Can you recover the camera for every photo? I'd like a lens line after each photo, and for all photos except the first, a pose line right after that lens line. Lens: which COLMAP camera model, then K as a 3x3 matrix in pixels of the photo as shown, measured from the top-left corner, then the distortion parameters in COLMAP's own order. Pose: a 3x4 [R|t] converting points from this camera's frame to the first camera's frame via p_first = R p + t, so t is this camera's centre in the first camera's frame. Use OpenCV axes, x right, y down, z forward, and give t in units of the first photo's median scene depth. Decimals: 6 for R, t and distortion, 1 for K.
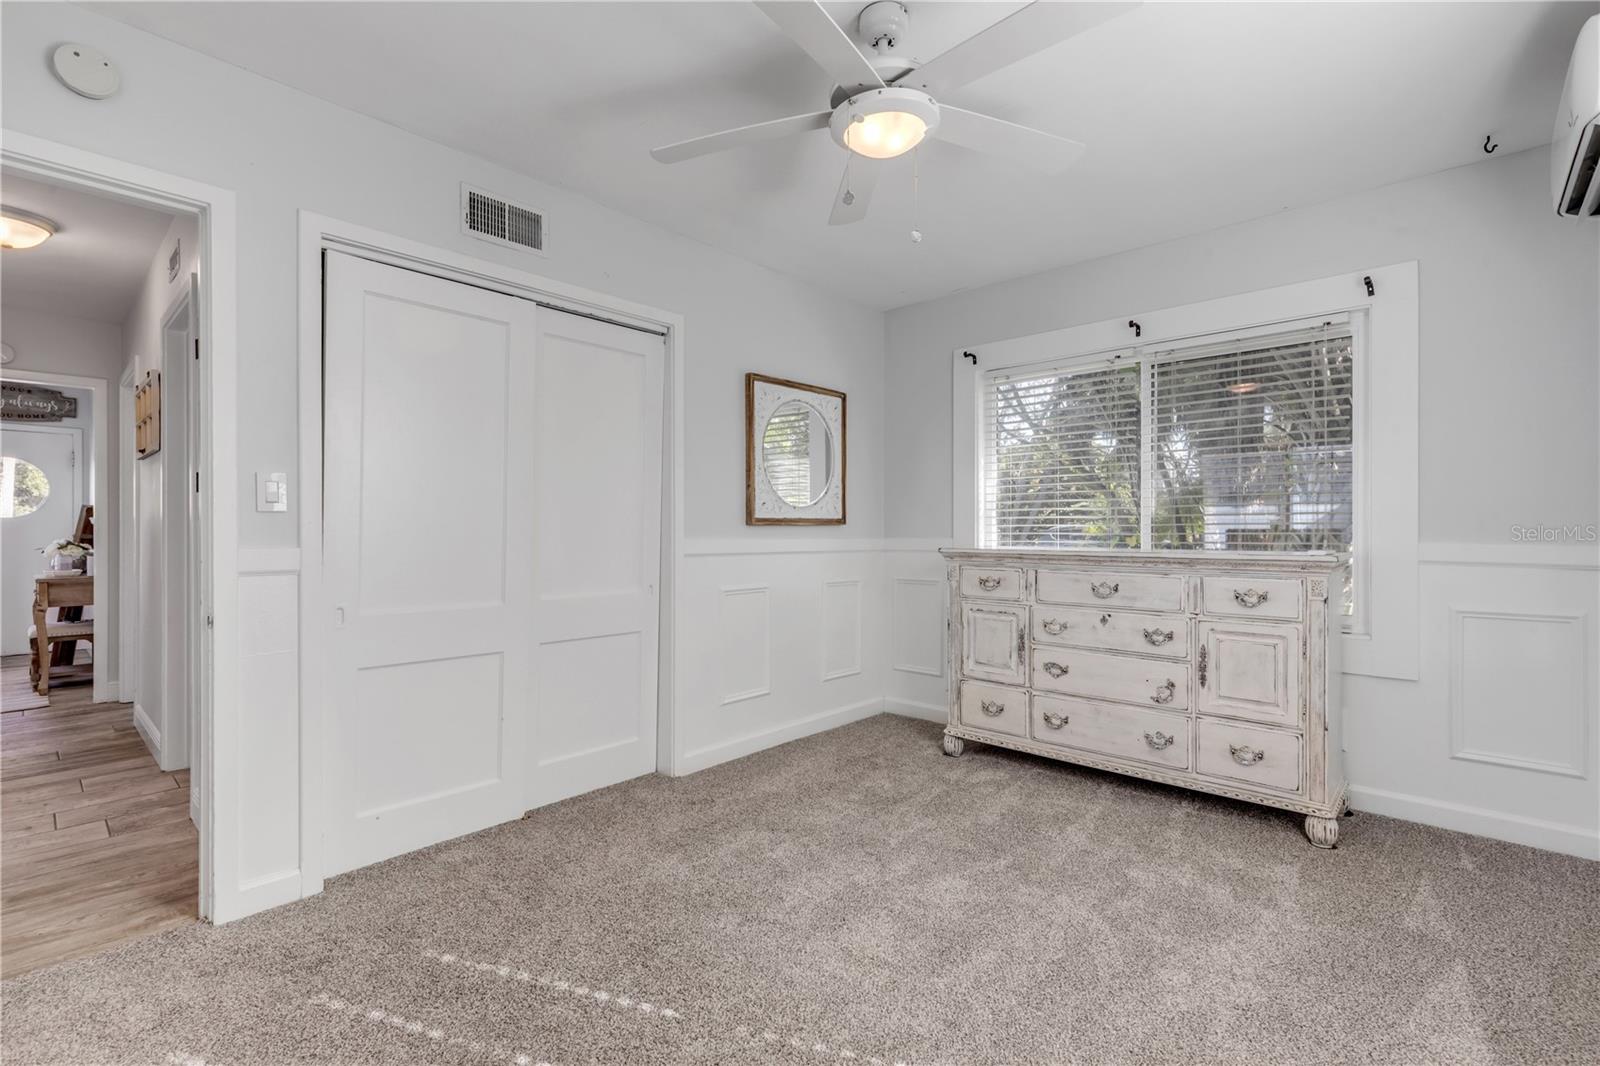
lens RADIAL K [[719.7, 0, 794.6], [0, 719.7, 527.9], [0, 0, 1]] dist [-0.003962, -0.000559]
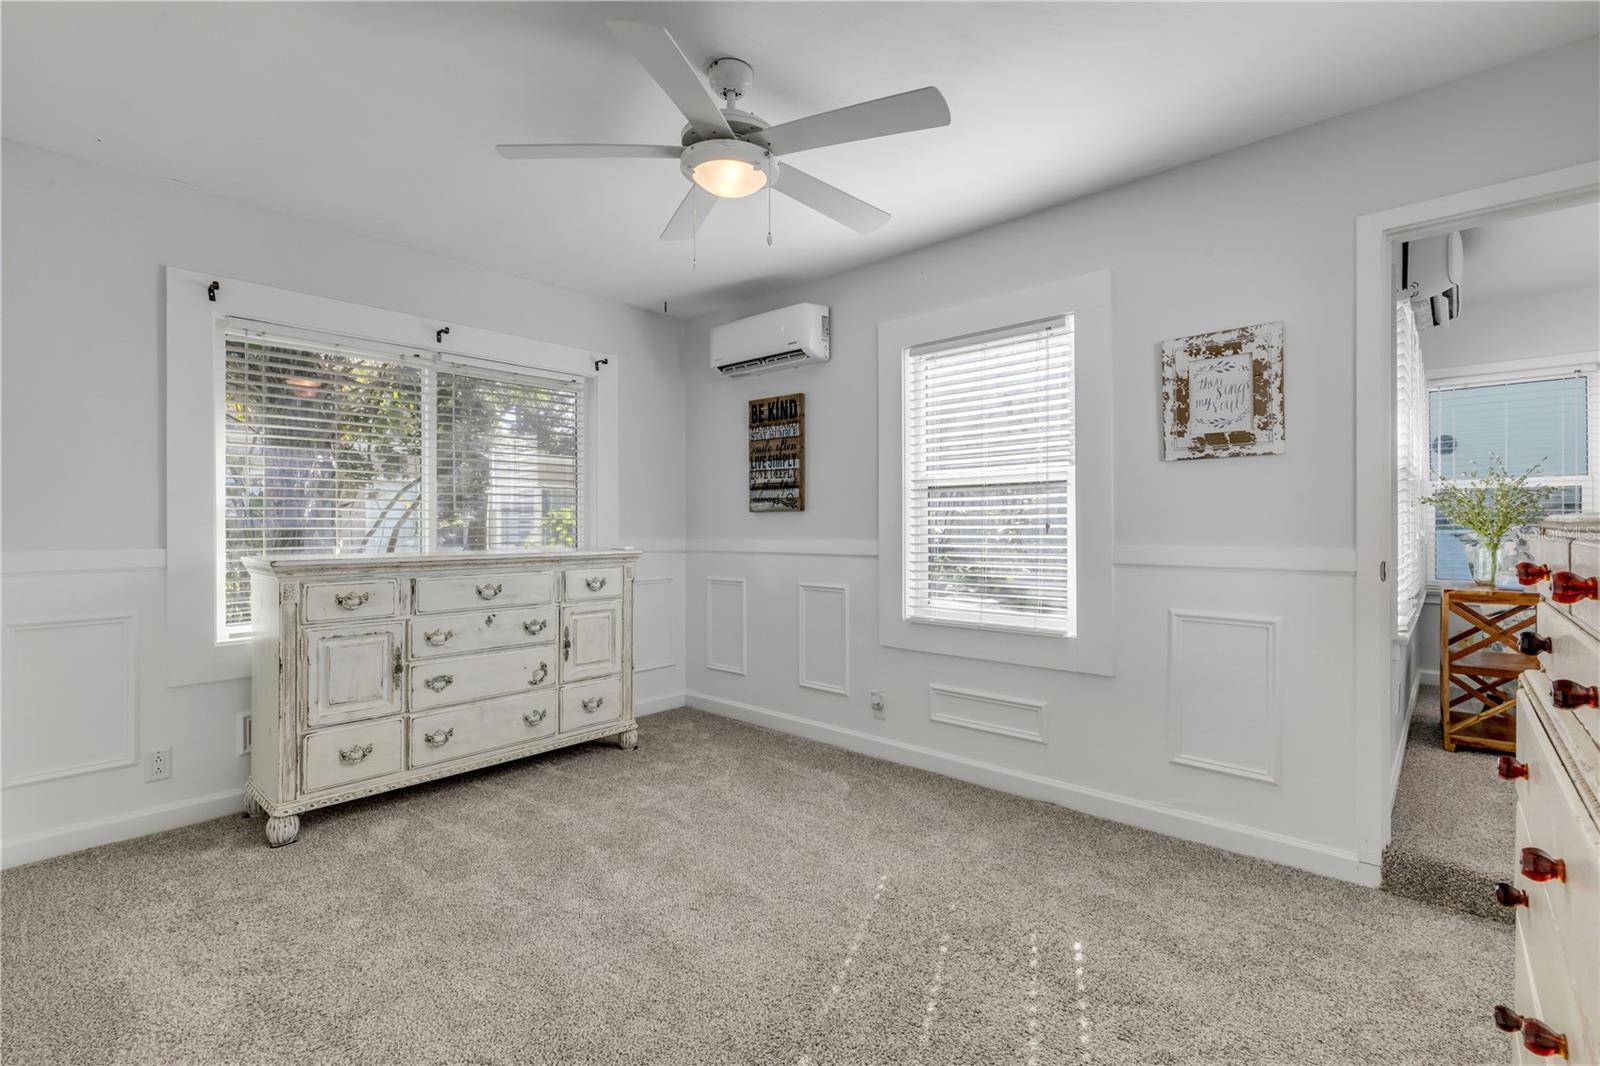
lens RADIAL K [[719.7, 0, 794.3], [0, 719.7, 529.7], [0, 0, 1]] dist [-0.003962, -0.000559]
pose [[-0.009022, -0.004240, 0.999950, -0.596624], [0.002996, 0.999986, 0.004268, -0.005333], [-0.999955, 0.003034, -0.009009, 0.564109]]
